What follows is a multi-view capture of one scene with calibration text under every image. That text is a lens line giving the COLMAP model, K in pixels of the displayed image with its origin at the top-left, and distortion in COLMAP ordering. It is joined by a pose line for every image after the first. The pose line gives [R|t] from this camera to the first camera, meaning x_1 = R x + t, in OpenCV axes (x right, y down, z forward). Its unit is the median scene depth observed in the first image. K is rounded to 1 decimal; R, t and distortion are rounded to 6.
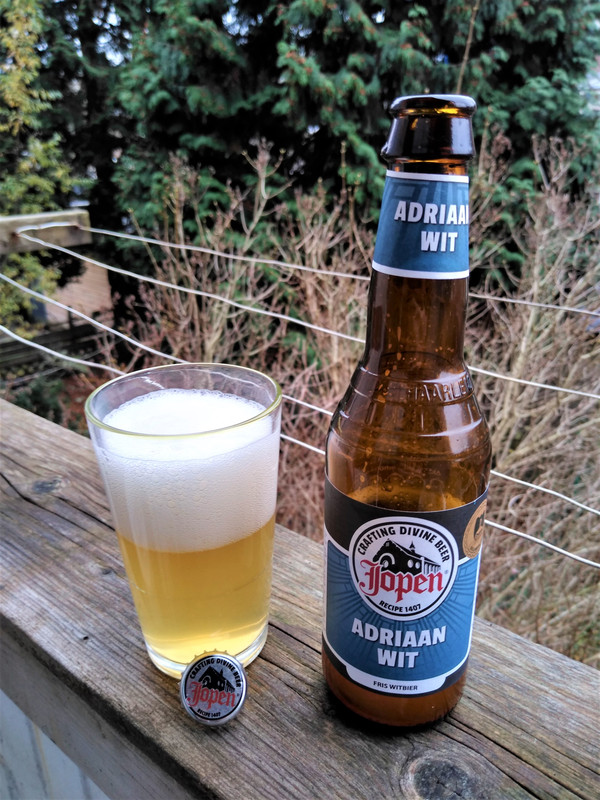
lens RADIAL K [[663.1, 0, 303.0], [0, 663.1, 393.1], [0, 0, 1]] dist [0.011198, -0.061695]
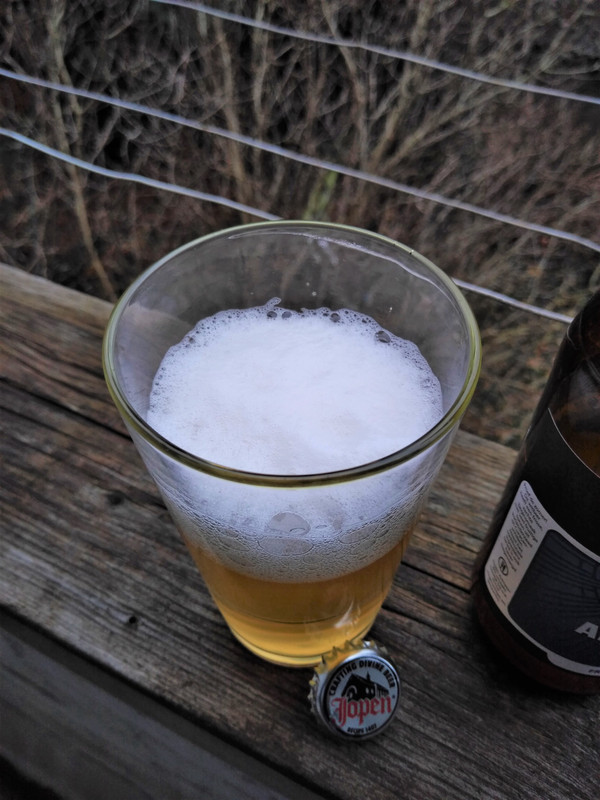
lens RADIAL K [[663.1, 0, 295.1], [0, 663.1, 403.1], [0, 0, 1]] dist [0.011198, -0.061695]
pose [[0.977182, -0.160402, 0.139238, -0.219667], [0.076637, 0.877626, 0.473180, -0.164523], [-0.198098, -0.451712, 0.869893, 0.450287]]
